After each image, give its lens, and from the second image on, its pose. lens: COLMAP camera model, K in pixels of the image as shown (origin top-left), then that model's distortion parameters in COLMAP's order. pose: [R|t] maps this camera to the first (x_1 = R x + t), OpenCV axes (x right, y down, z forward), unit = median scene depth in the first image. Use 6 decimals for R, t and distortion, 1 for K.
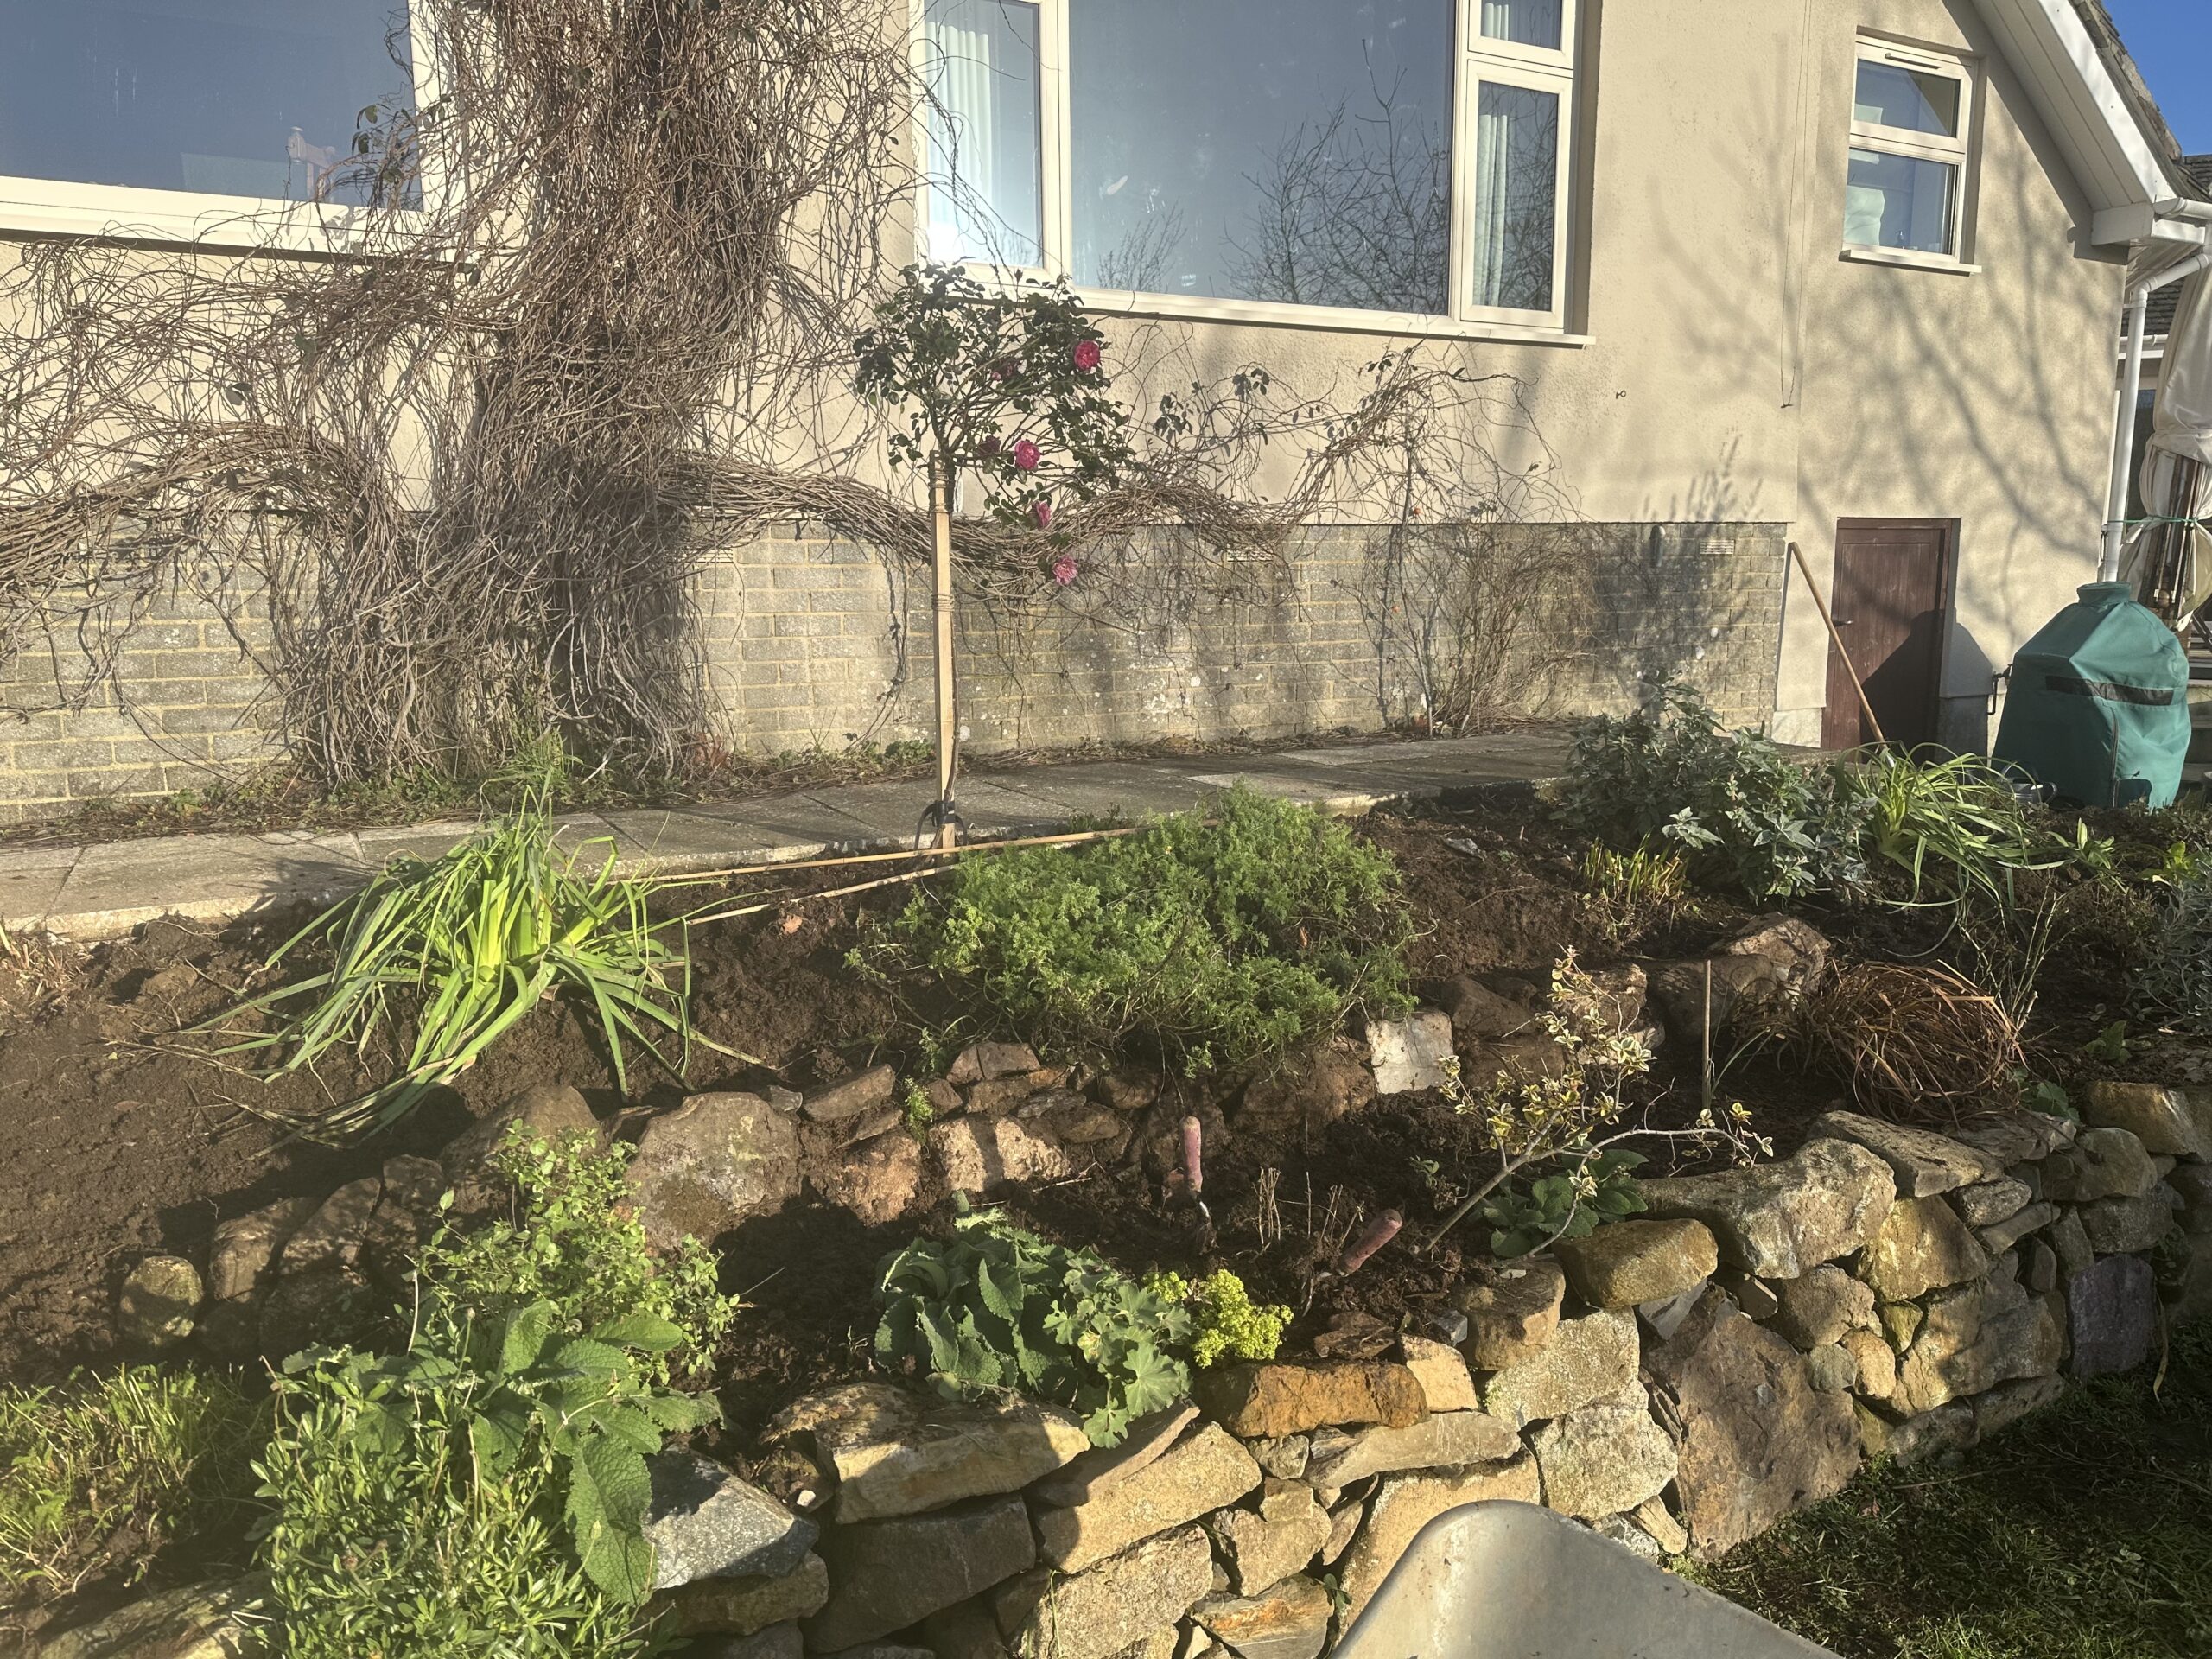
lens RADIAL K [[1580.2, 0, 1106.0], [0, 1580.2, 829.5], [0, 0, 1]] dist [0.005384, -0.004756]
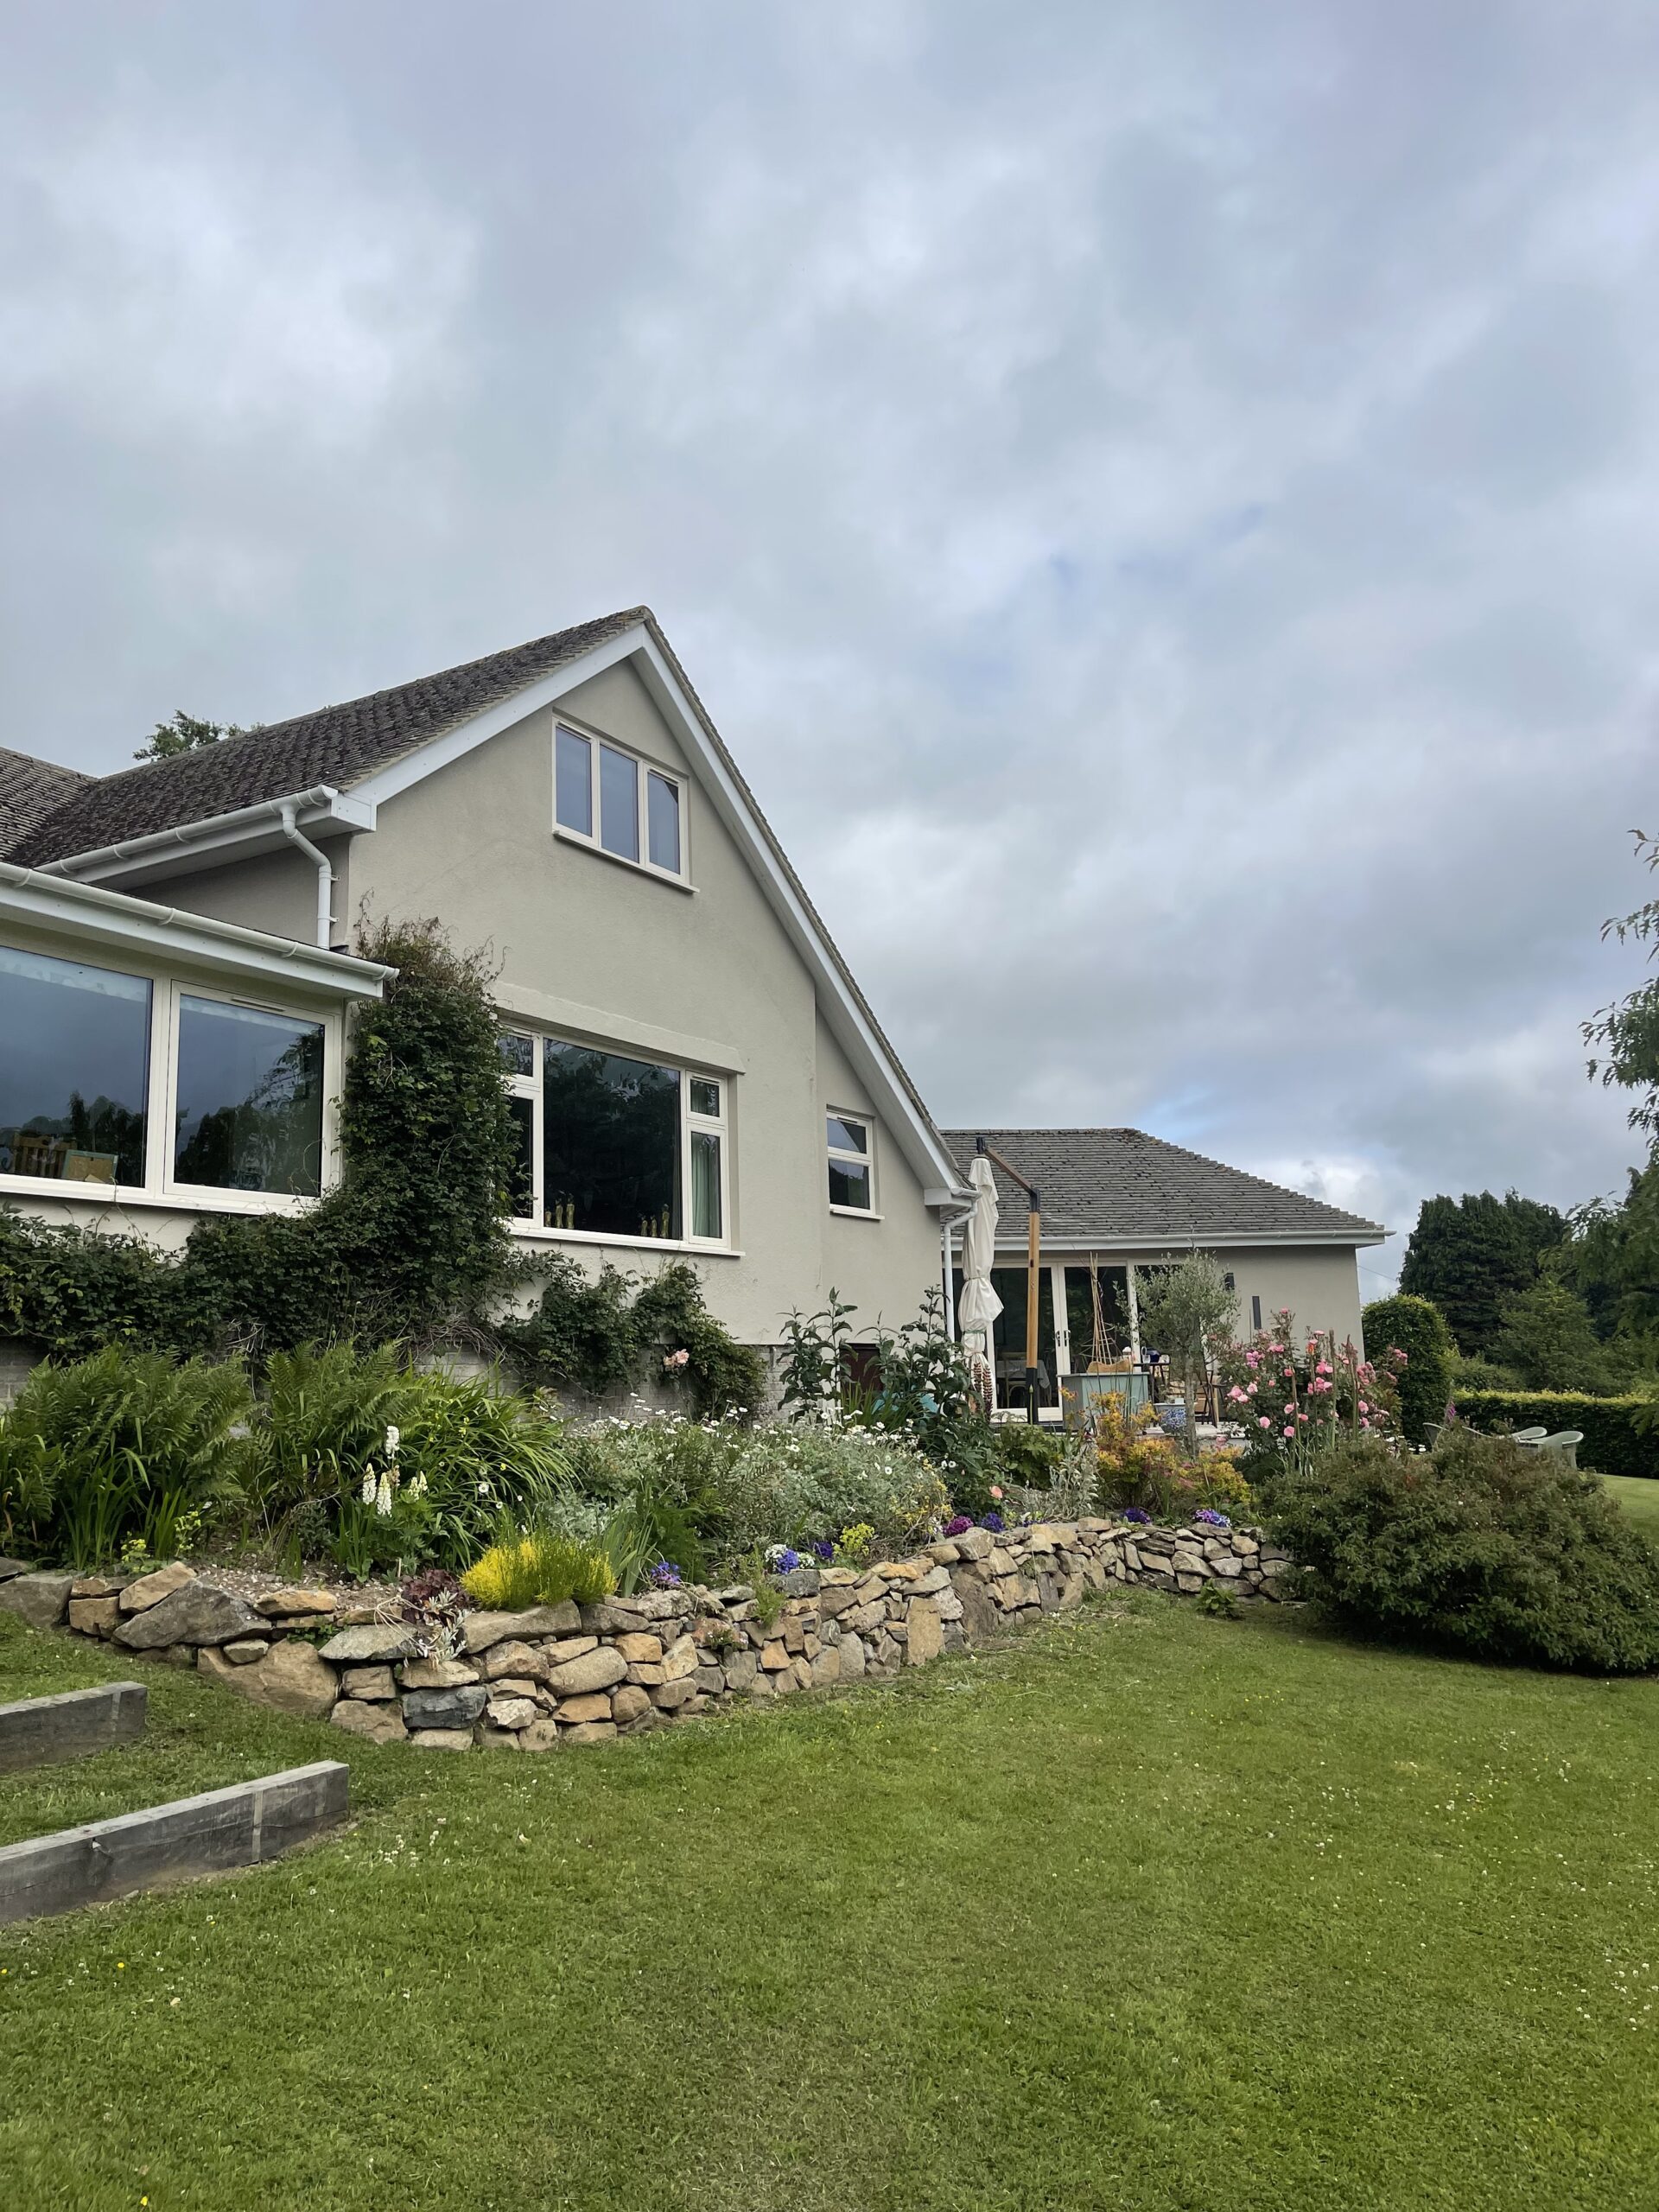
lens RADIAL K [[1697.6, 0, 831.6], [0, 1697.6, 1089.8], [0, 0, 1]] dist [0.165661, -0.350152]
pose [[0.851947, 0.075261, 0.518192, -0.989147], [0.106131, 0.944258, -0.311629, 0.242505], [-0.512760, 0.320487, 0.796470, -1.142088]]
